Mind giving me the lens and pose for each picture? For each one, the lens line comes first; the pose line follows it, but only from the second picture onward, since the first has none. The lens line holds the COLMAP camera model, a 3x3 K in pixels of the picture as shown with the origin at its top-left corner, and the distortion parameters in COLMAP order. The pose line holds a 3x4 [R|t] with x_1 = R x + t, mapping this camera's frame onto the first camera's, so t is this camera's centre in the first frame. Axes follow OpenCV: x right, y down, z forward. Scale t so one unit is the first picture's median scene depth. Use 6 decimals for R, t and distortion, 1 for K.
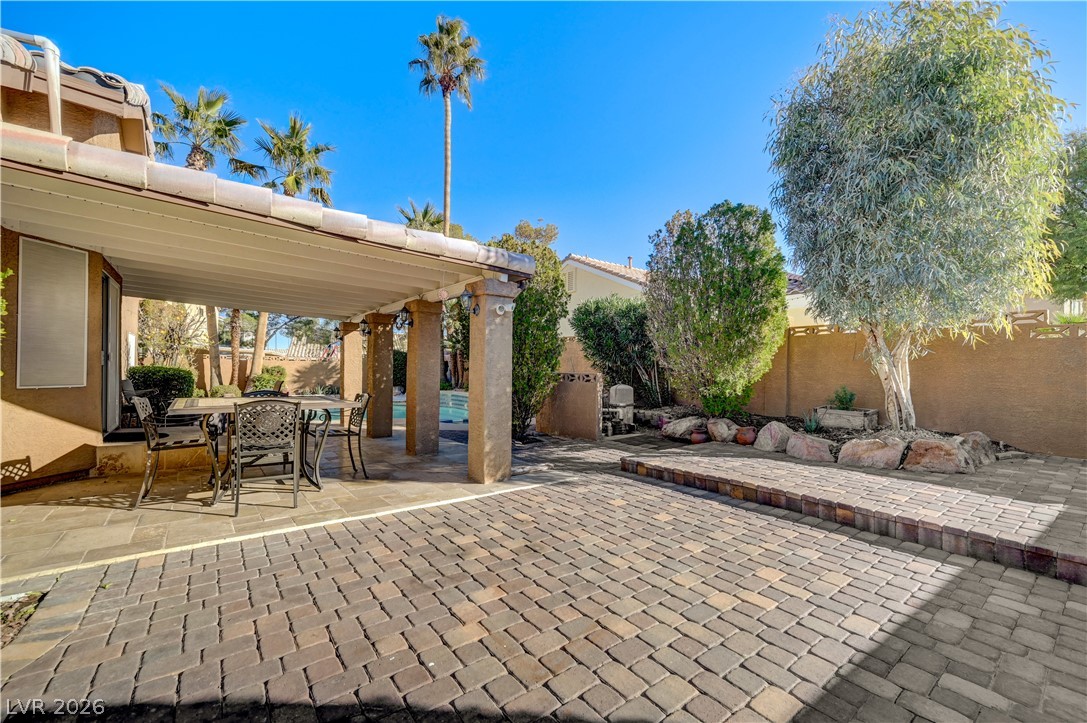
lens RADIAL K [[445.6, 0, 545.0], [0, 445.6, 366.8], [0, 0, 1]] dist [-0.001280, 0.000067]
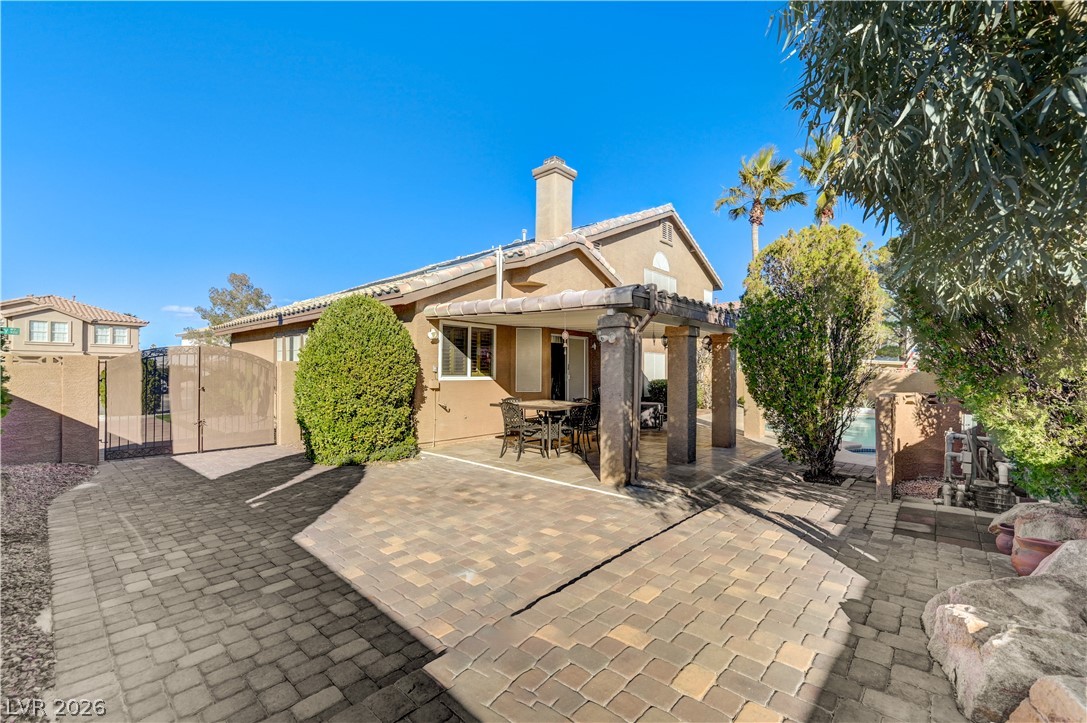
lens RADIAL K [[445.6, 0, 544.4], [0, 445.6, 369.7], [0, 0, 1]] dist [-0.001280, 0.000067]
pose [[0.190995, -0.015159, -0.981474, 1.172013], [0.004386, 0.999884, -0.014590, -0.034749], [0.981581, -0.001518, 0.191040, 0.688626]]
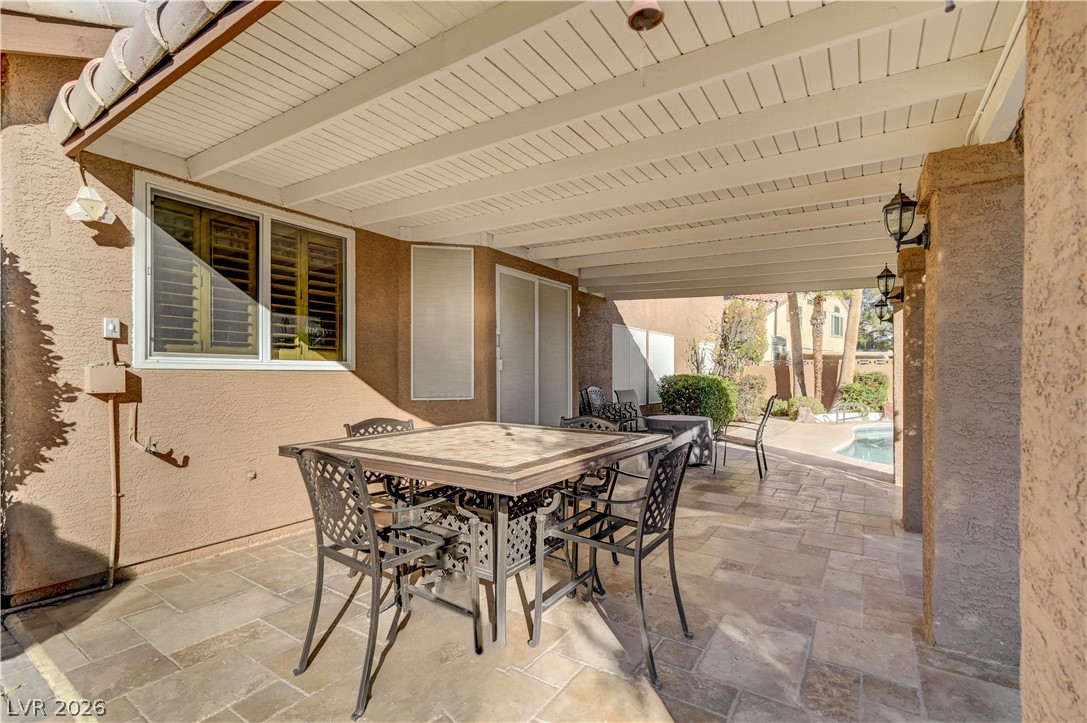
lens RADIAL K [[487.2, 0, 543.0], [0, 487.2, 371.8], [0, 0, 1]] dist [-0.002113, -0.000168]
pose [[0.311309, -0.016277, -0.950169, -0.070721], [0.012849, 0.999834, -0.012918, 0.004409], [0.950222, -0.008188, 0.311466, 0.934442]]
